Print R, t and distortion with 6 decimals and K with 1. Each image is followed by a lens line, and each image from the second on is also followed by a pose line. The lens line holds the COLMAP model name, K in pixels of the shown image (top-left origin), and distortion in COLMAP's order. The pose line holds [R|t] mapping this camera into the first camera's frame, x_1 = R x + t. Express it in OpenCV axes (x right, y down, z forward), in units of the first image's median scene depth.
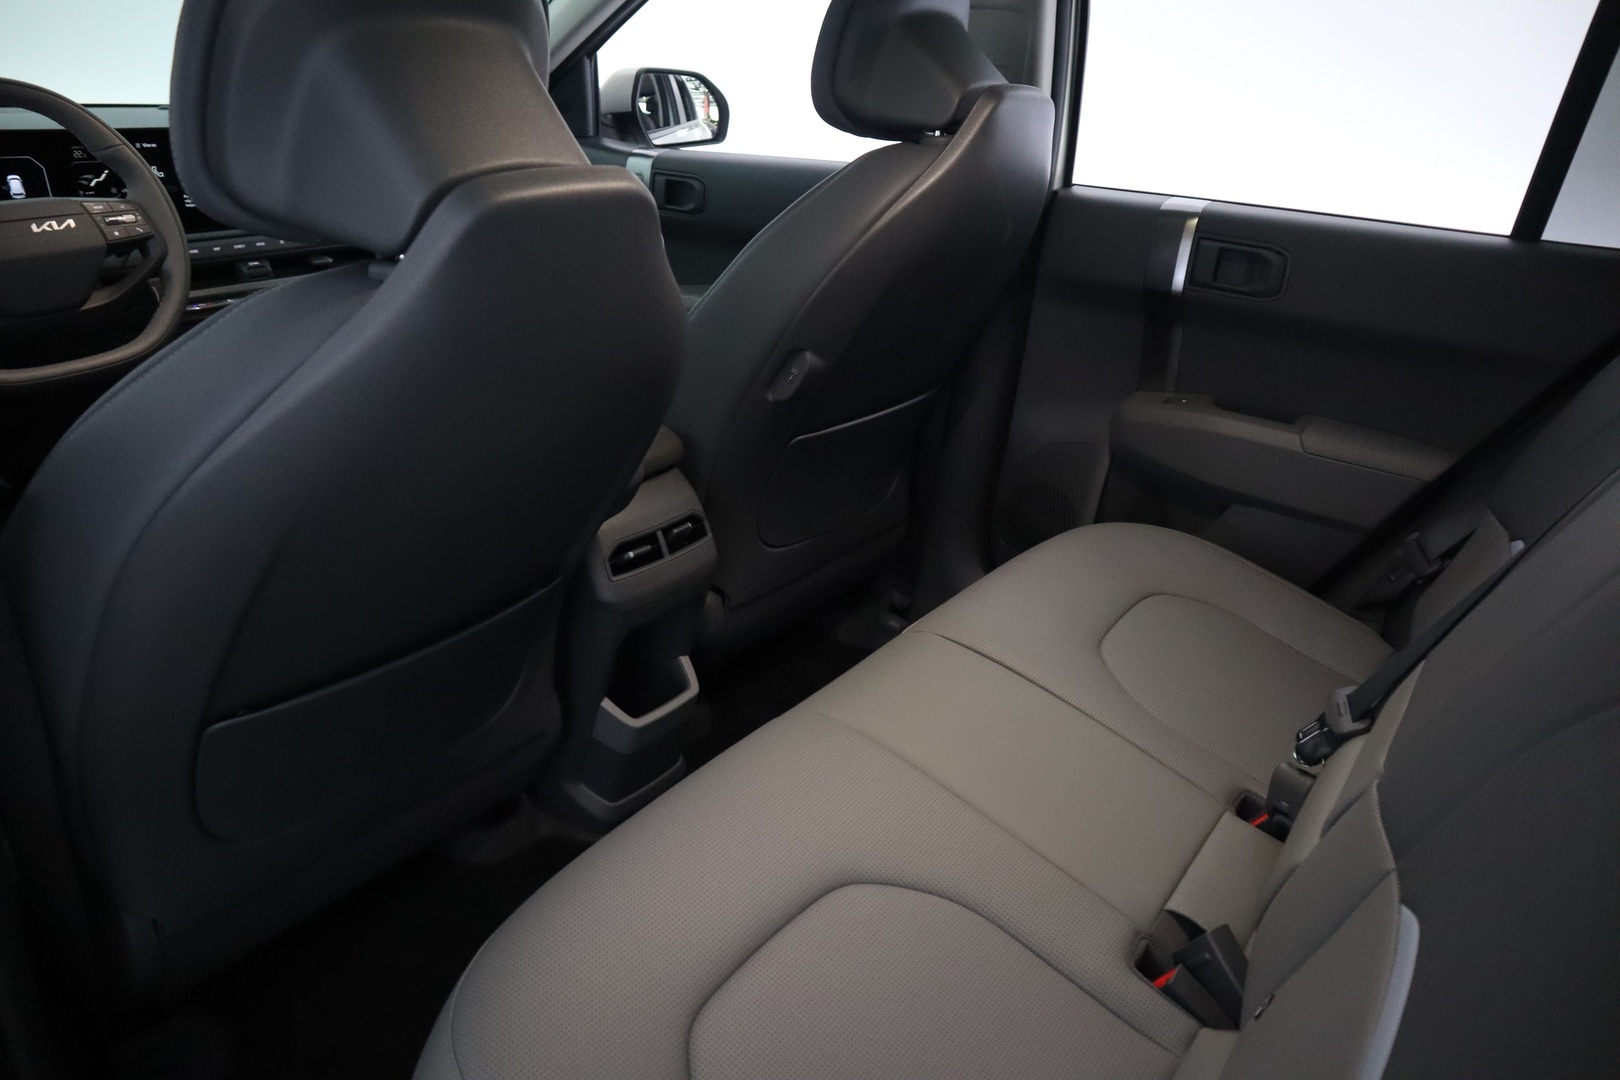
lens RADIAL K [[1141.0, 0, 806.9], [0, 1141.0, 546.7], [0, 0, 1]] dist [-0.029445, 0.002706]
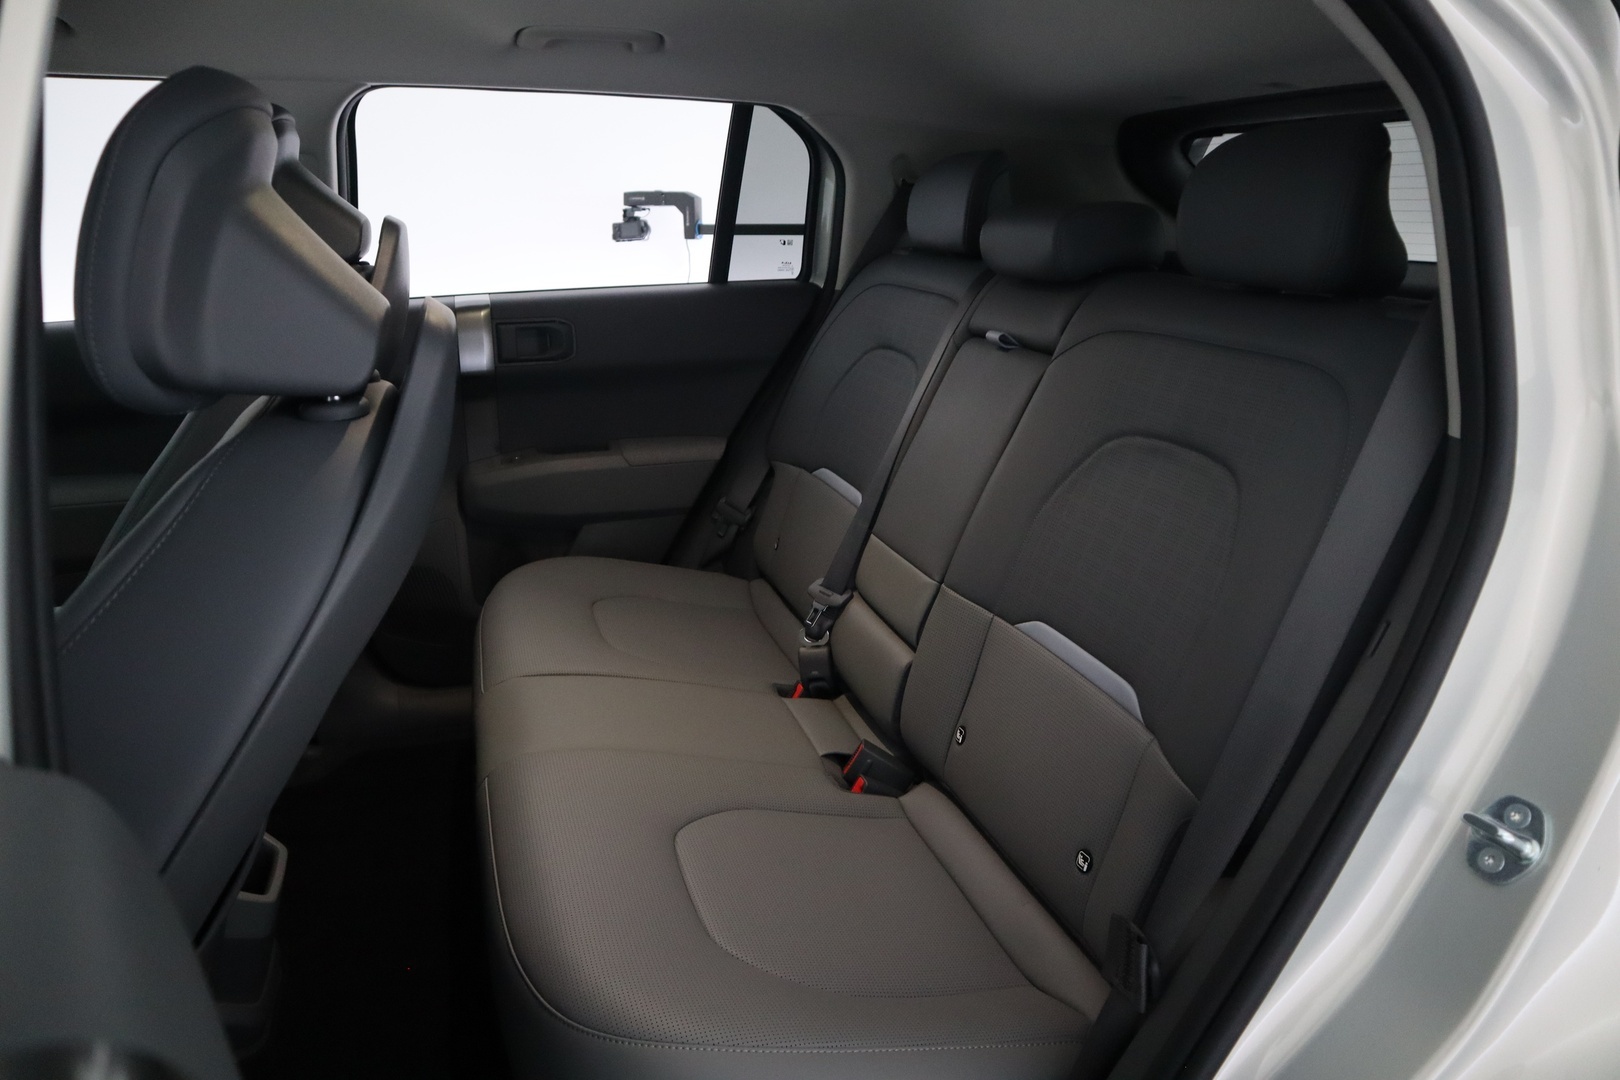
lens RADIAL K [[1141.0, 0, 806.9], [0, 1141.0, 546.7], [0, 0, 1]] dist [-0.029445, 0.002706]
pose [[0.625821, -0.301369, 0.719392, -0.407254], [0.361132, 0.929476, 0.075217, -0.023696], [-0.691326, 0.212723, 0.690520, -0.018588]]
